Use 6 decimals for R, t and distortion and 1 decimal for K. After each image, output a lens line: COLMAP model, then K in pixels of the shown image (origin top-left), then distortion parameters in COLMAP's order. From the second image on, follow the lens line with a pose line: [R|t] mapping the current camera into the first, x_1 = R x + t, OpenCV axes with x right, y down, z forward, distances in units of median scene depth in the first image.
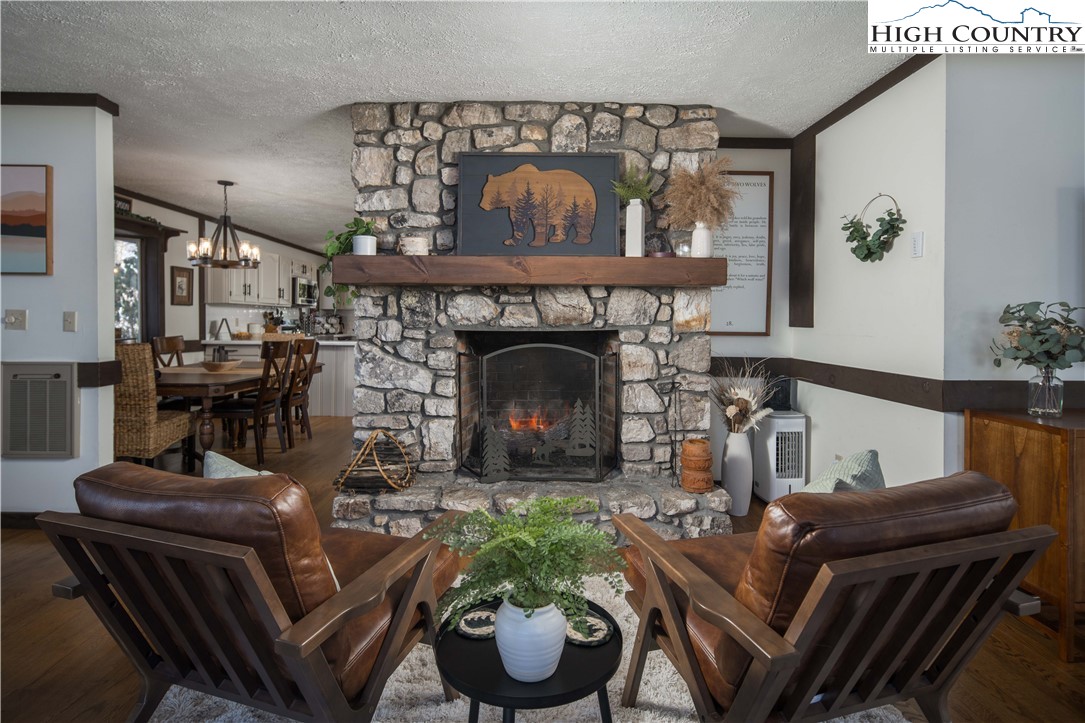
lens RADIAL K [[531.2, 0, 542.7], [0, 531.2, 322.2], [0, 0, 1]] dist [0.000045, -0.000125]
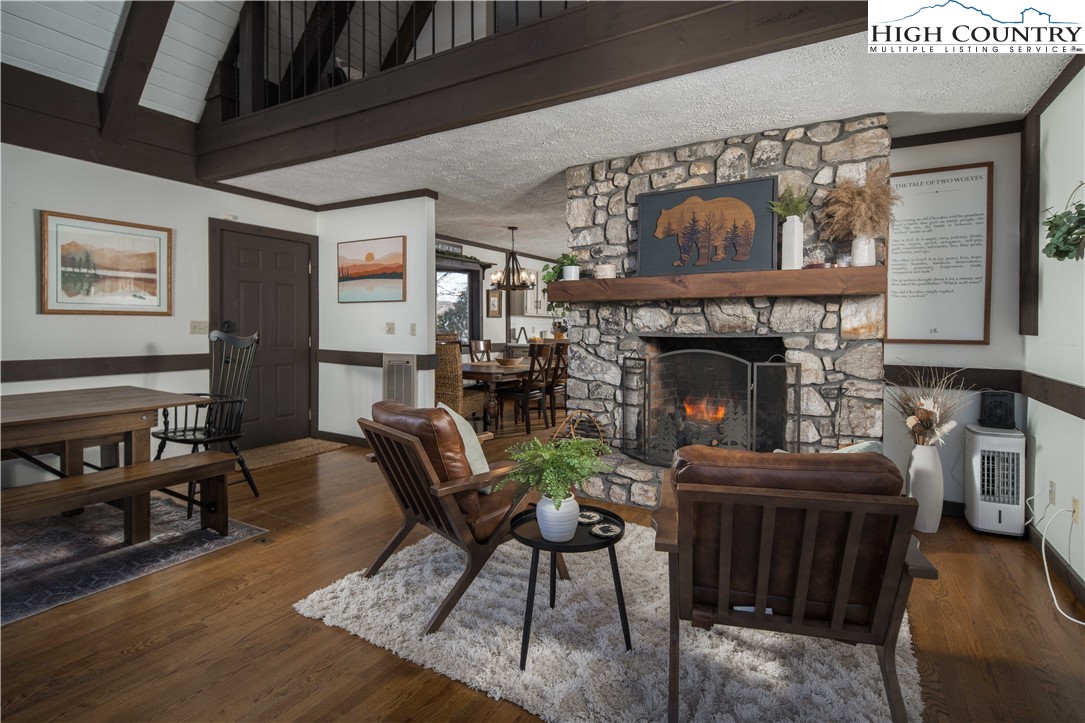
lens RADIAL K [[524.2, 0, 564.0], [0, 524.2, 326.7], [0, 0, 1]] dist [-0.000590, -0.000152]
pose [[0.863373, -0.003591, -0.504553, 0.303832], [0.000474, 0.999980, -0.006306, 0.000565], [0.504566, 0.005205, 0.863358, -0.151415]]
